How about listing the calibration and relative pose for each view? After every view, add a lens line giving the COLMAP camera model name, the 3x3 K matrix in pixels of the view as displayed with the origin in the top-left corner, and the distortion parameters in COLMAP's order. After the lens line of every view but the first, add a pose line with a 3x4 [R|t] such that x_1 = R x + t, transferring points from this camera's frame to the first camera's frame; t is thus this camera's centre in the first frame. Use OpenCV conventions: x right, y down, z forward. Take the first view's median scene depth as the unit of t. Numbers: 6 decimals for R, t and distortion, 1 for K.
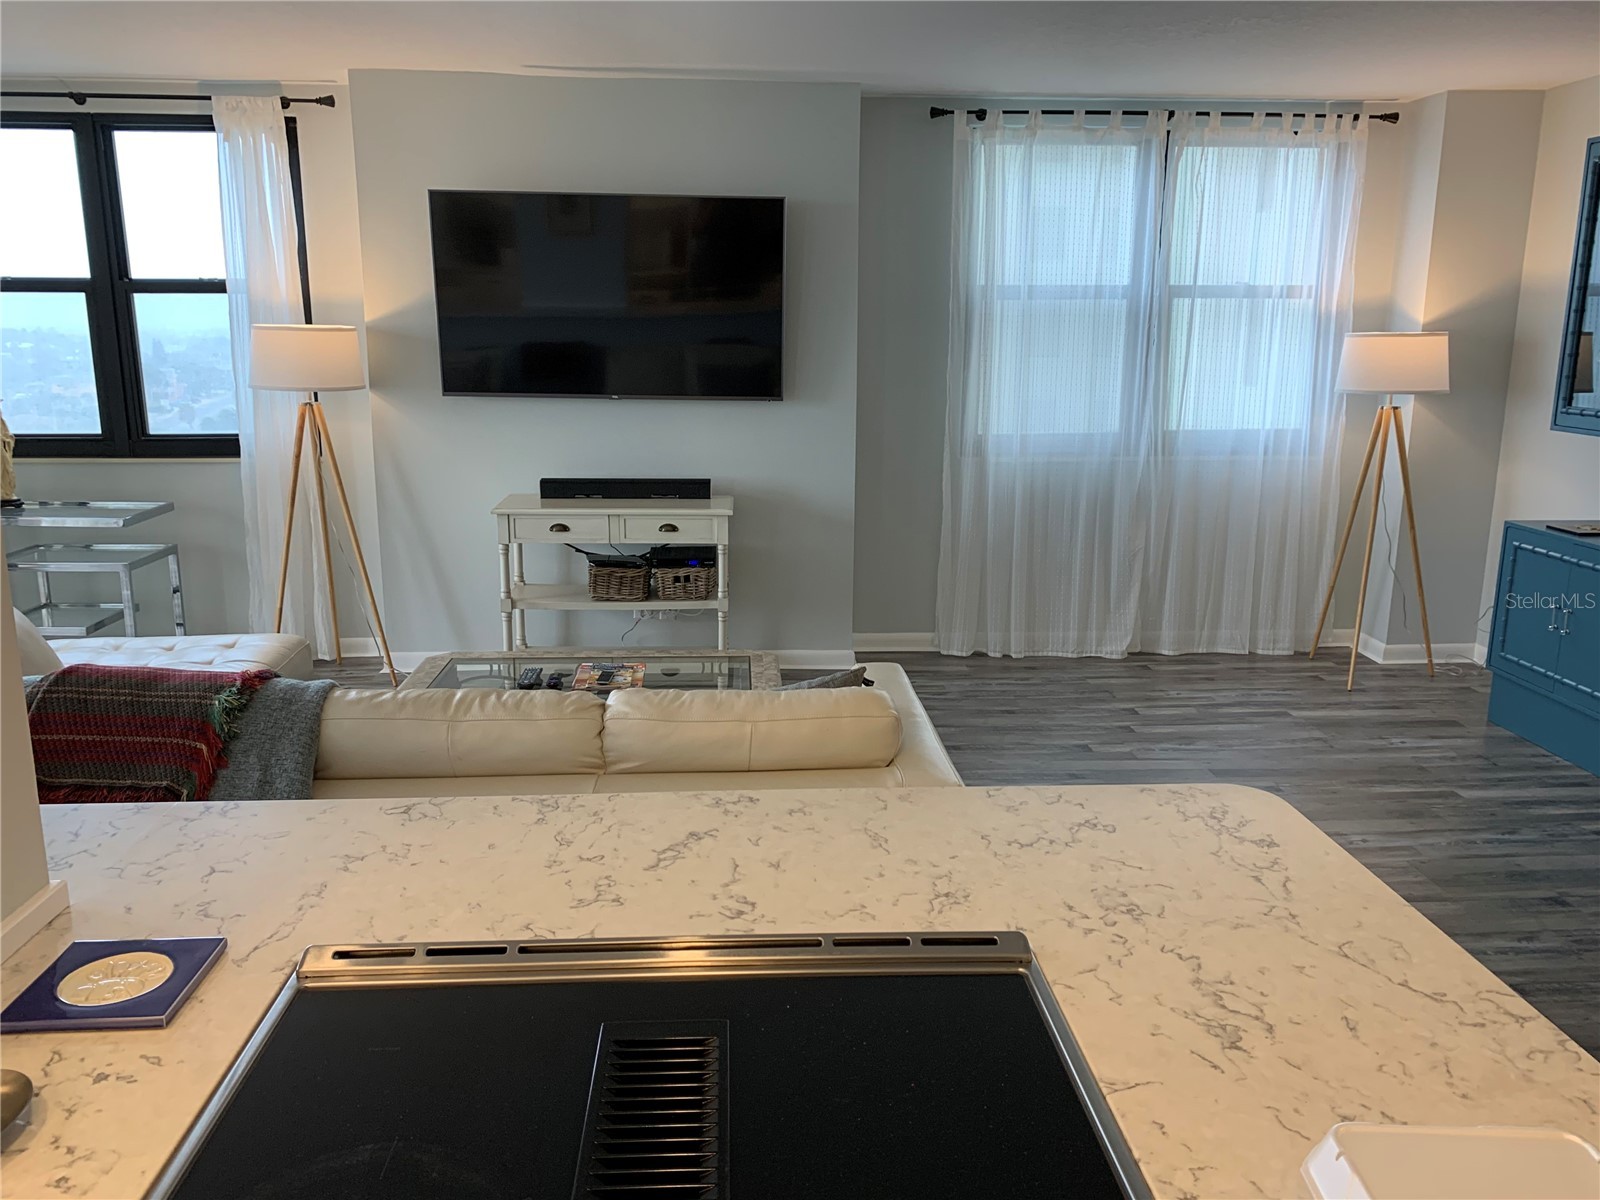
lens RADIAL K [[1246.8, 0, 798.0], [0, 1246.8, 593.6], [0, 0, 1]] dist [0.089913, -0.091186]
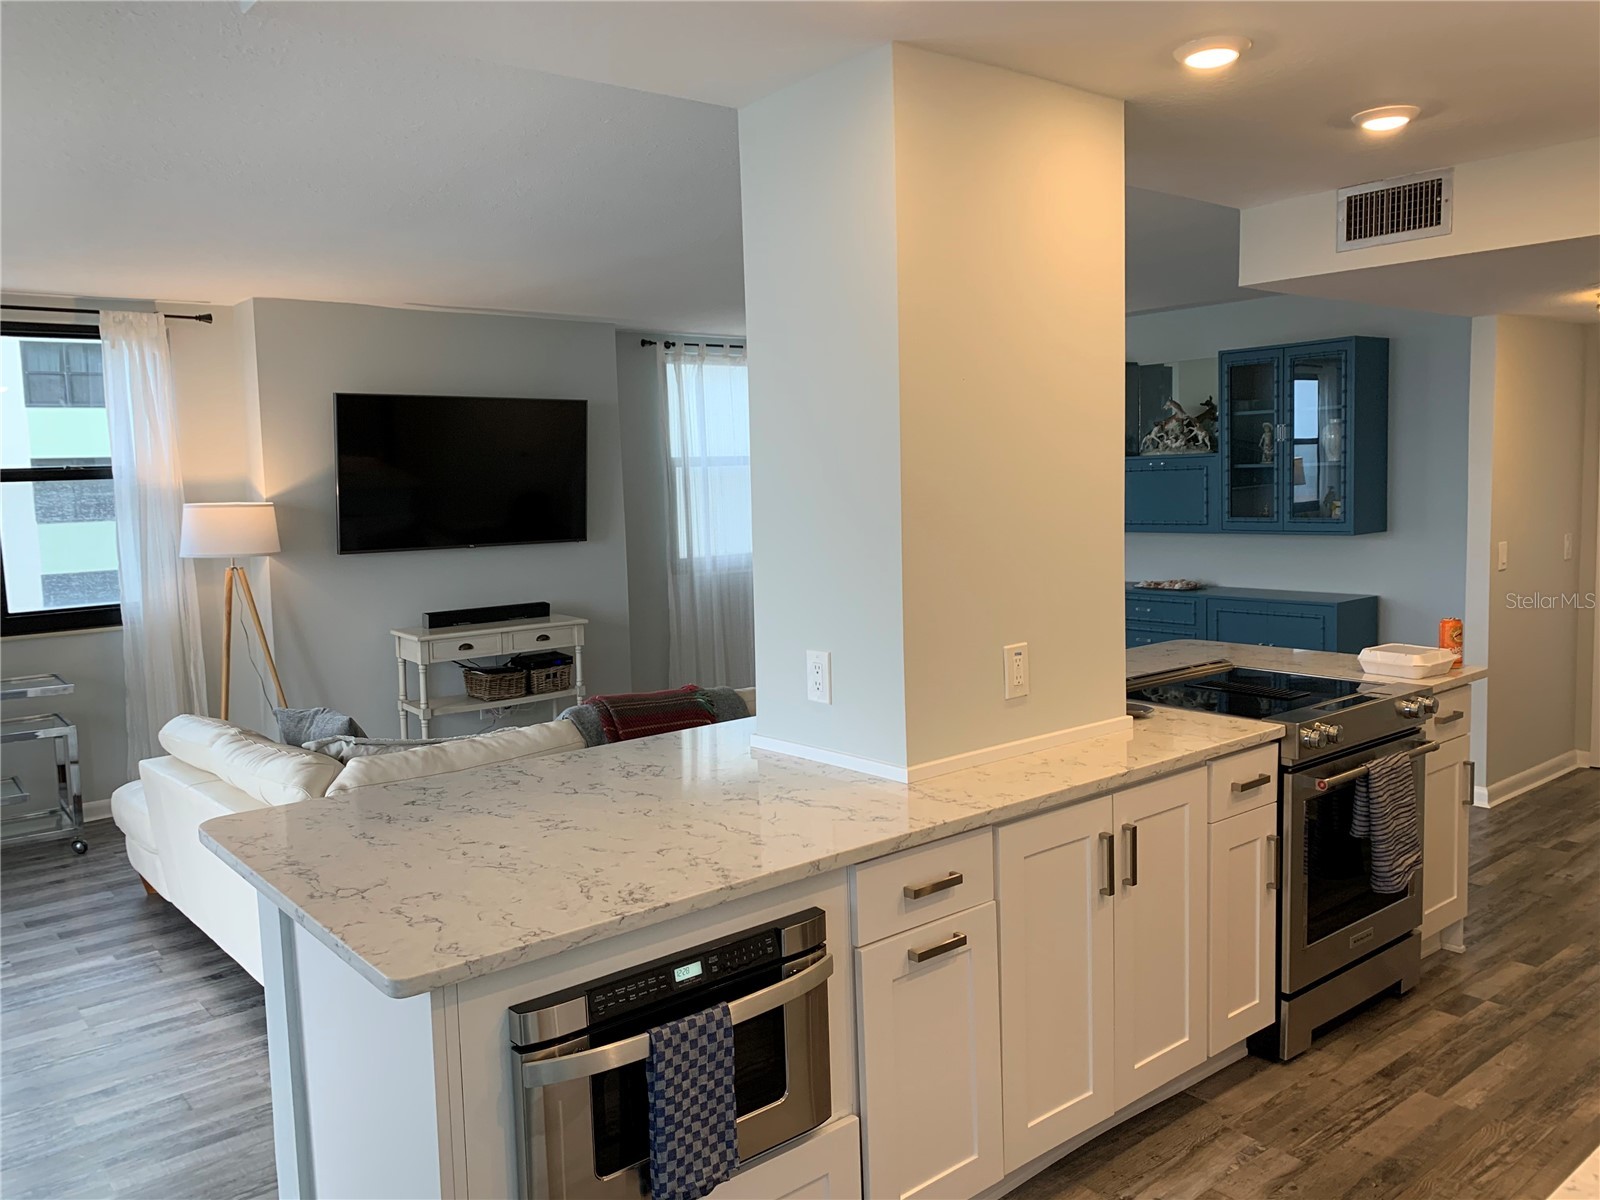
lens RADIAL K [[1246.8, 0, 799.9], [0, 1246.8, 598.1], [0, 0, 1]] dist [0.089913, -0.091186]
pose [[0.804960, -0.088652, 0.586668, -0.644696], [0.157275, 0.985286, -0.066908, 0.036973], [-0.572104, 0.146127, 0.807059, -0.238512]]
